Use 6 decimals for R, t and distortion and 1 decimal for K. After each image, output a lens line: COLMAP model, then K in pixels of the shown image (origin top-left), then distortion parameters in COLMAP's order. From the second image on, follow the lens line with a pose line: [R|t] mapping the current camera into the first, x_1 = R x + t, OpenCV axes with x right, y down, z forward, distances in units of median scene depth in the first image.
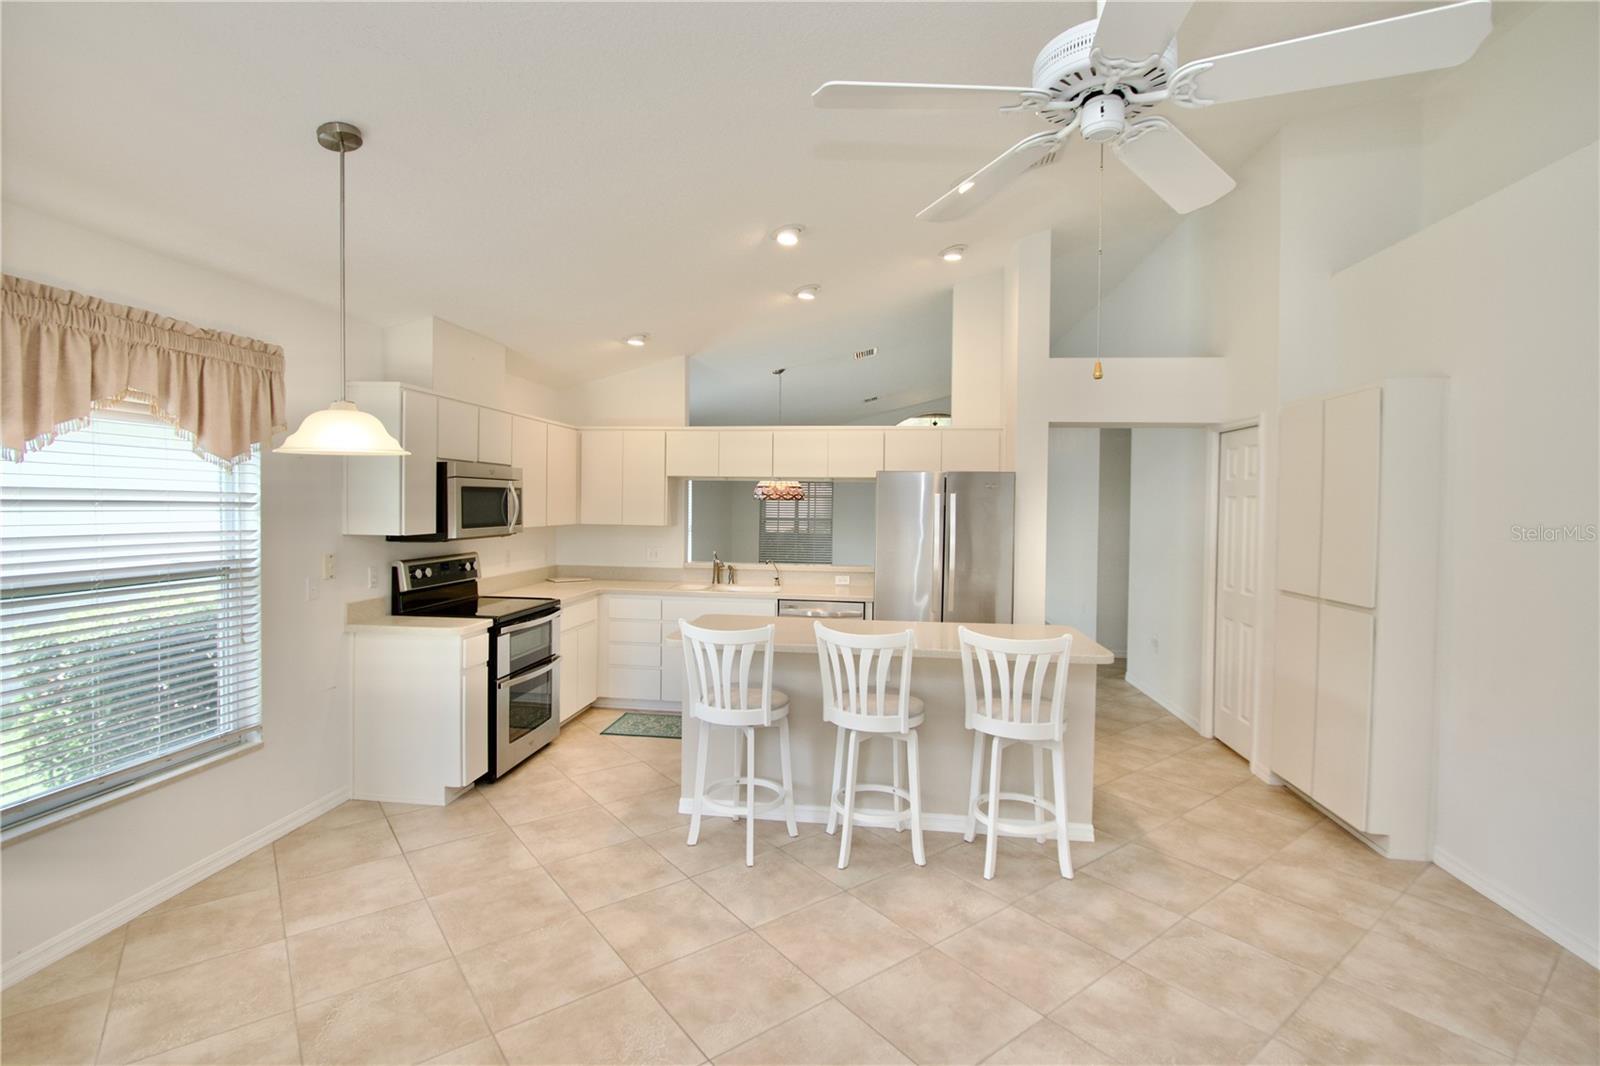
lens RADIAL K [[739.9, 0, 791.0], [0, 739.9, 517.3], [0, 0, 1]] dist [-0.017110, 0.002528]
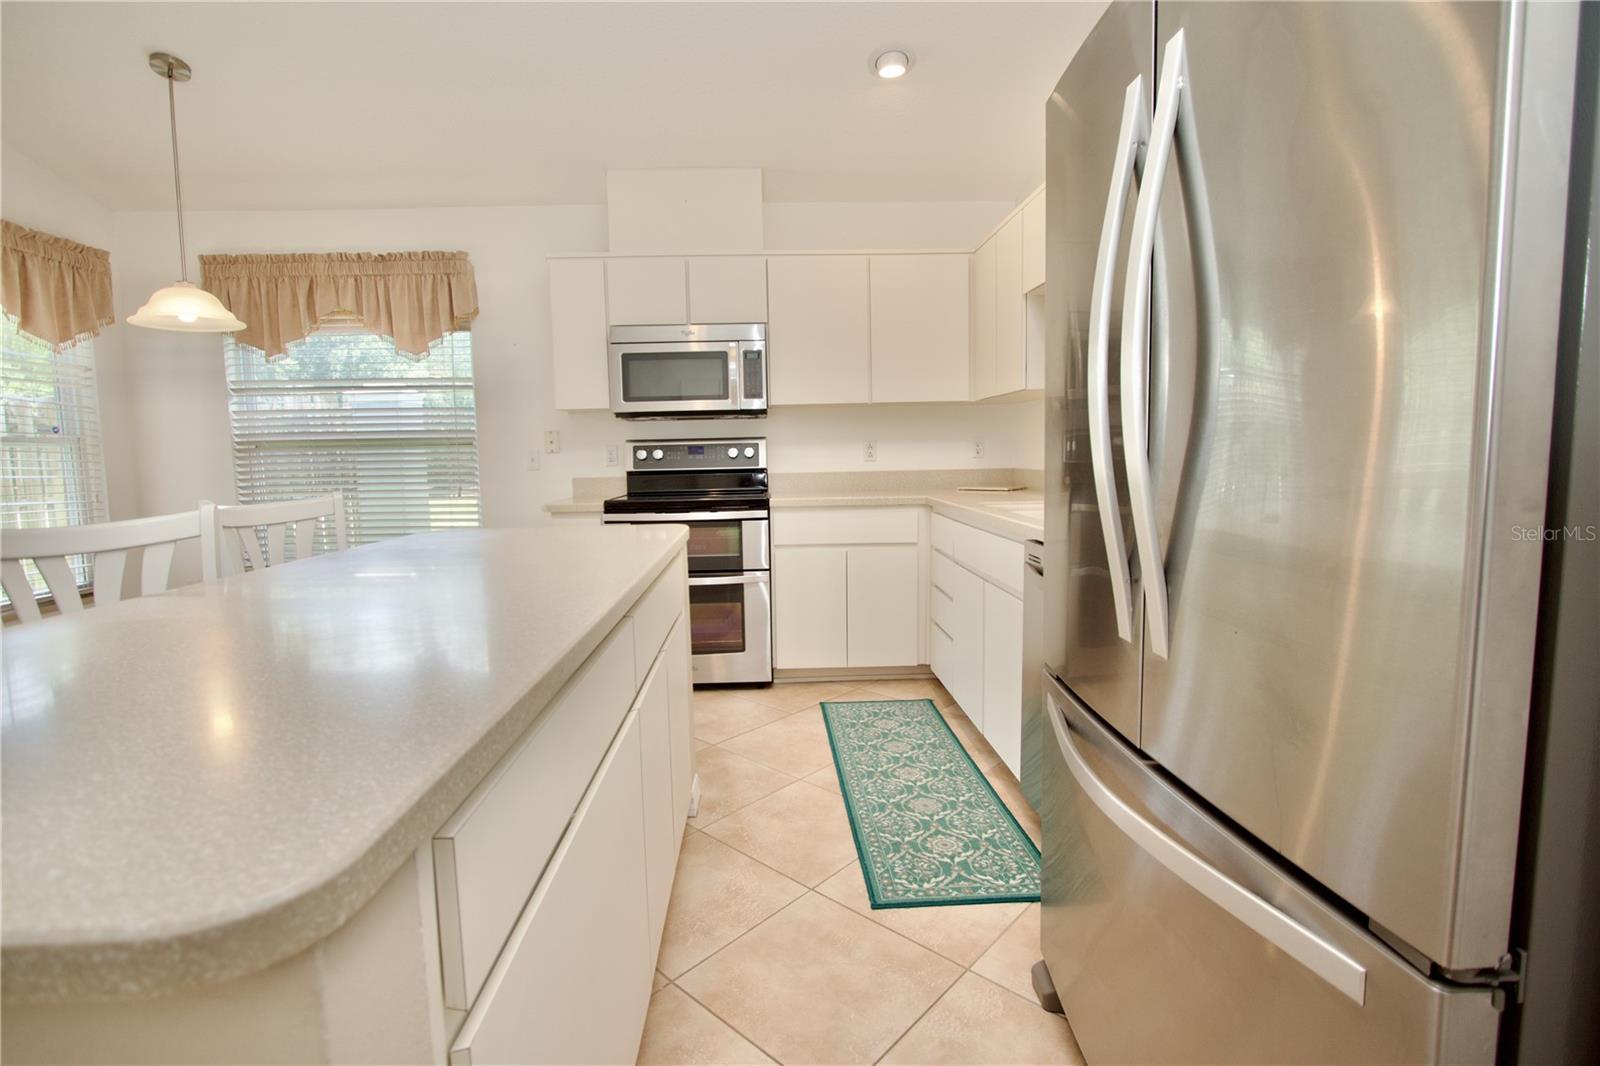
lens RADIAL K [[739.9, 0, 786.2], [0, 739.9, 517.0], [0, 0, 1]] dist [-0.017110, 0.002528]
pose [[0.162080, 0.077516, -0.983728, 0.456988], [0.003564, 0.996857, 0.079137, 0.080541], [0.986771, -0.016332, 0.161295, 1.007759]]
